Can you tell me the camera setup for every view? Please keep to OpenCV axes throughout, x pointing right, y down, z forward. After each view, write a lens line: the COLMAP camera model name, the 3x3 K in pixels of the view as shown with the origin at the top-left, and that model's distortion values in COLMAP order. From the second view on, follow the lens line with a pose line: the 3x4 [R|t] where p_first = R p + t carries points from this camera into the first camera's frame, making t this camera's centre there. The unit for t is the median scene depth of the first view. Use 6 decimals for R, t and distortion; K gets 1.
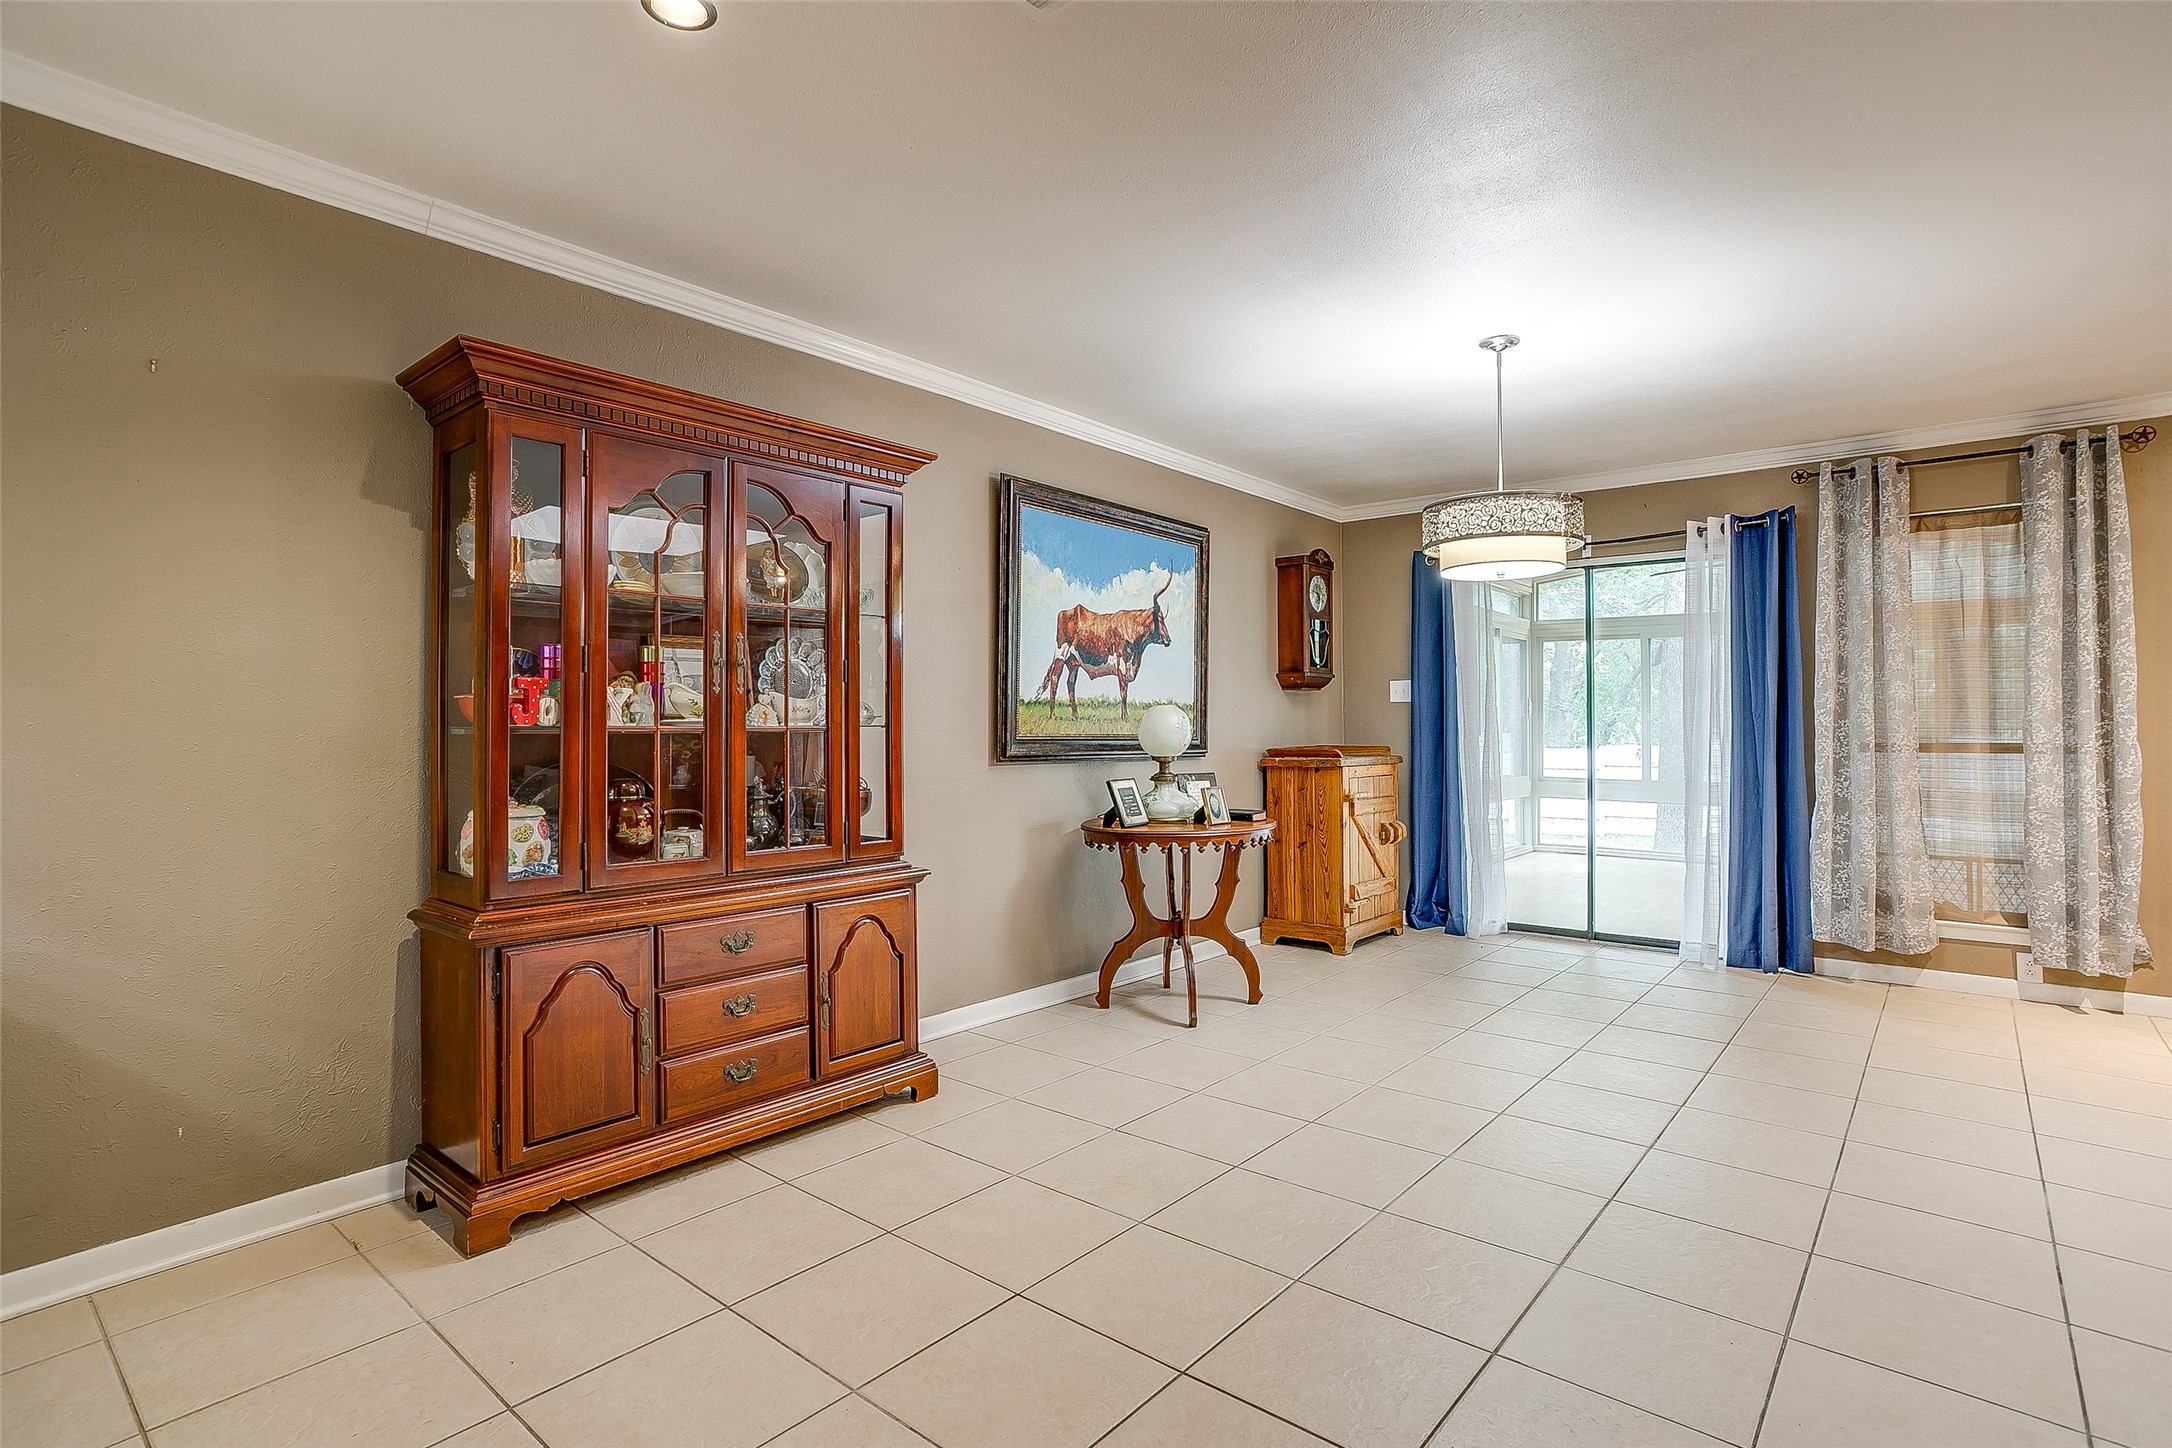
lens RADIAL K [[1091.6, 0, 1080.8], [0, 1091.6, 726.0], [0, 0, 1]] dist [-0.001585, 0.018638]
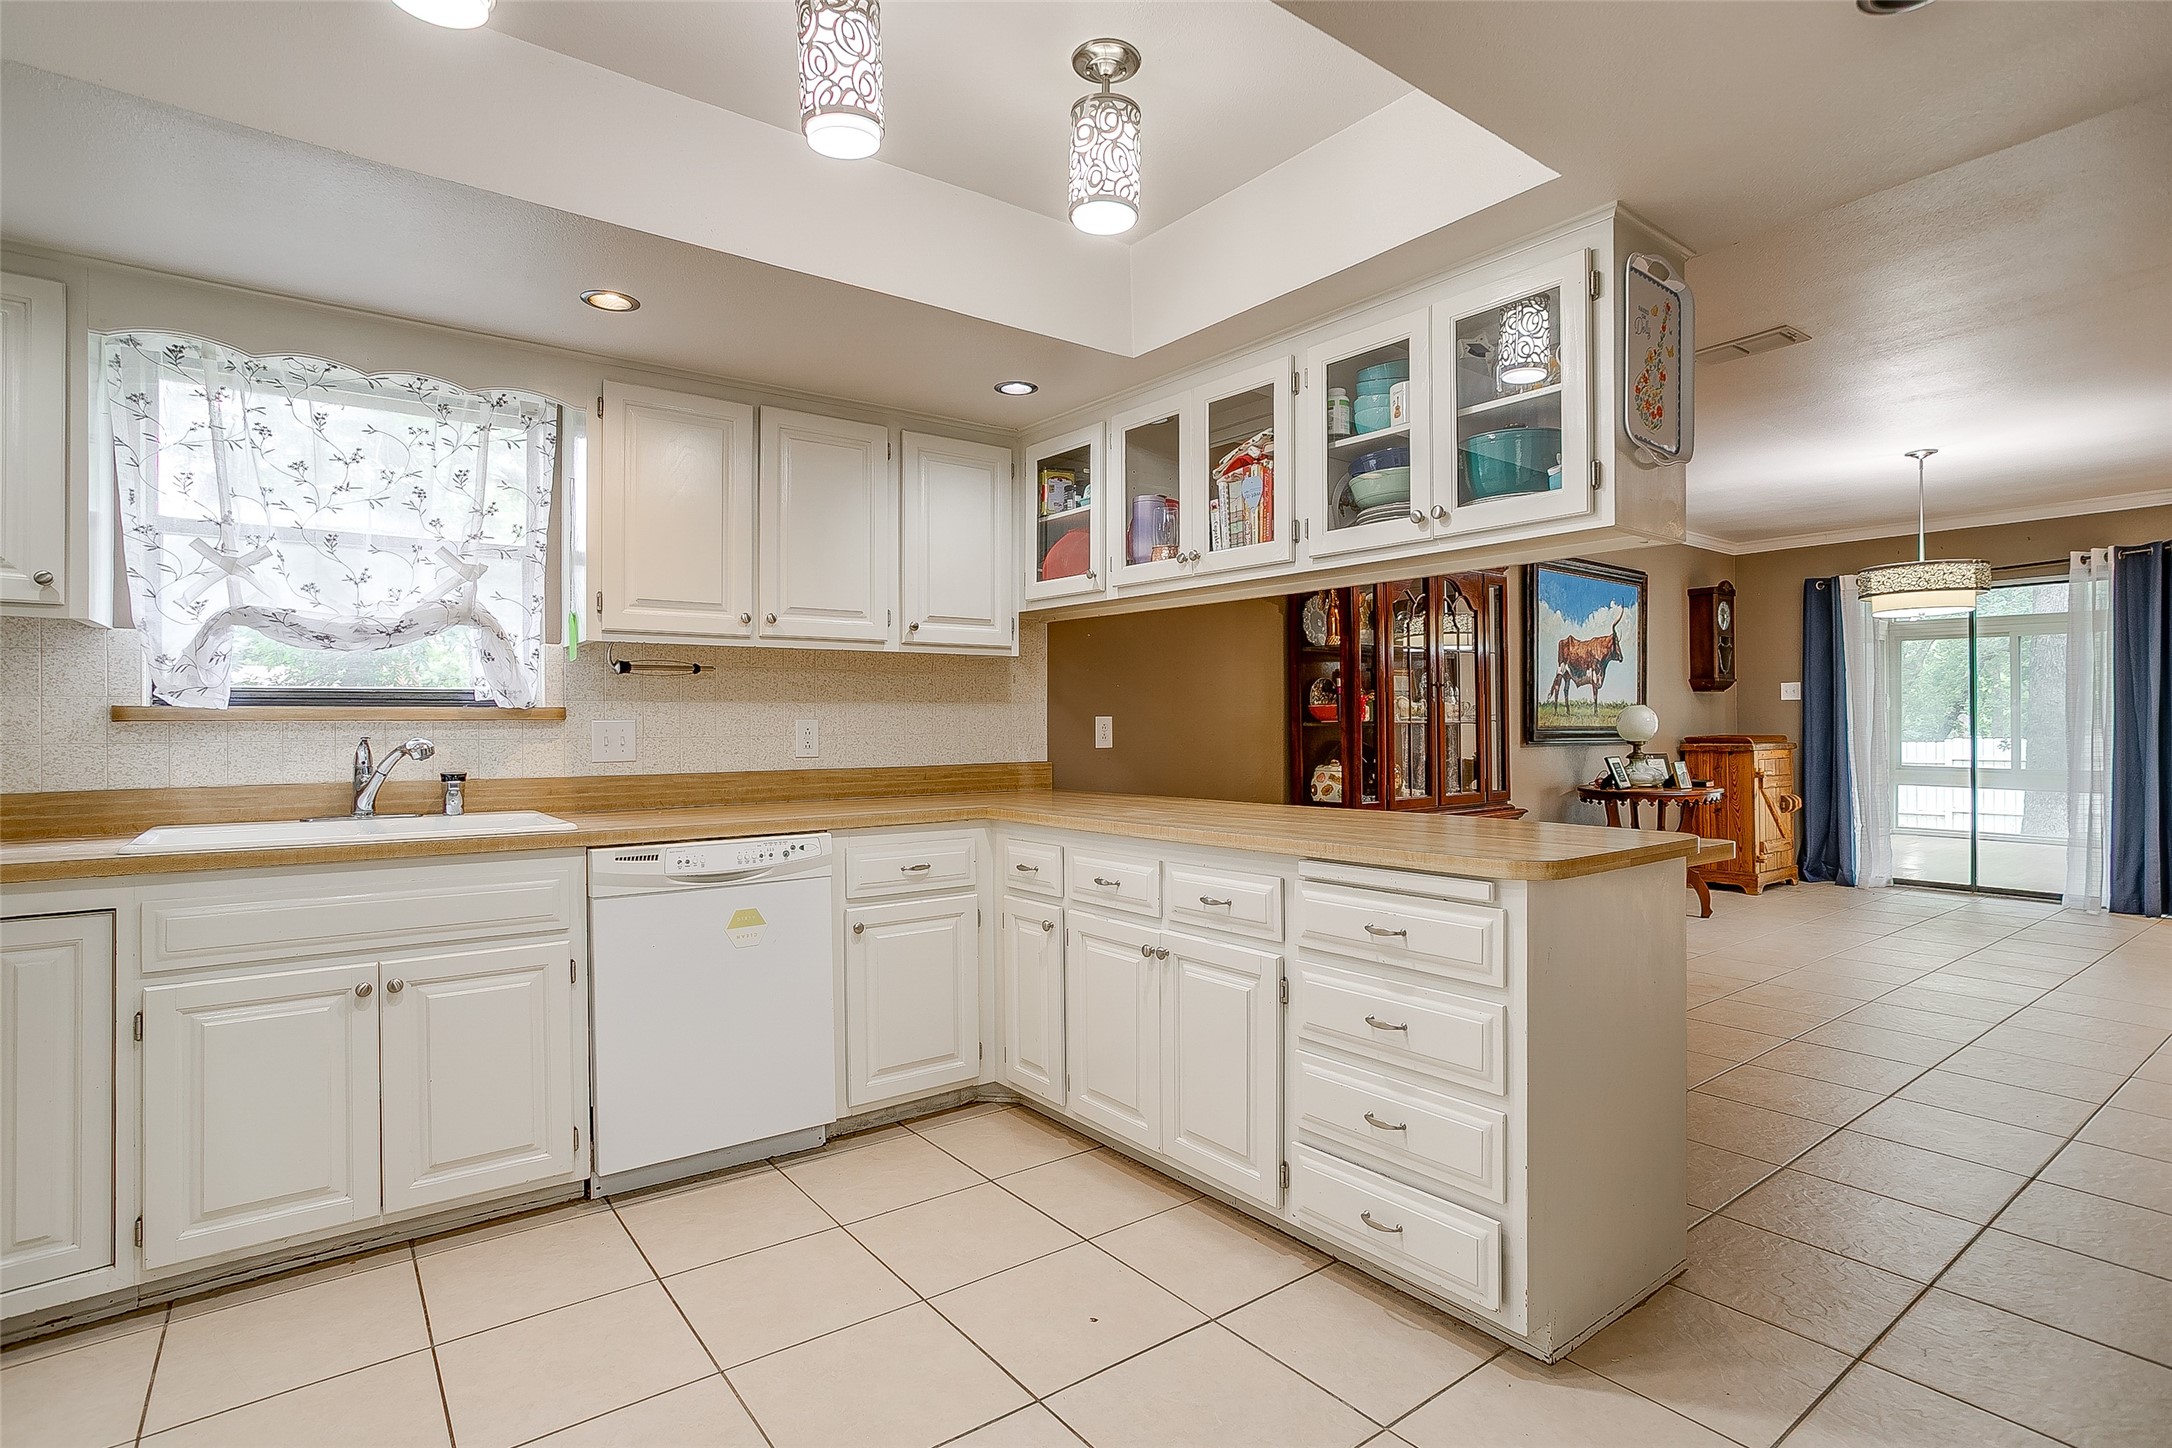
lens RADIAL K [[1091.6, 0, 1080.8], [0, 1091.6, 726.0], [0, 0, 1]] dist [-0.001585, 0.018638]
pose [[0.978023, -0.001808, -0.208488, -0.282389], [0.003088, 0.999978, 0.005811, -0.002110], [0.208473, -0.006327, 0.978008, -0.458313]]
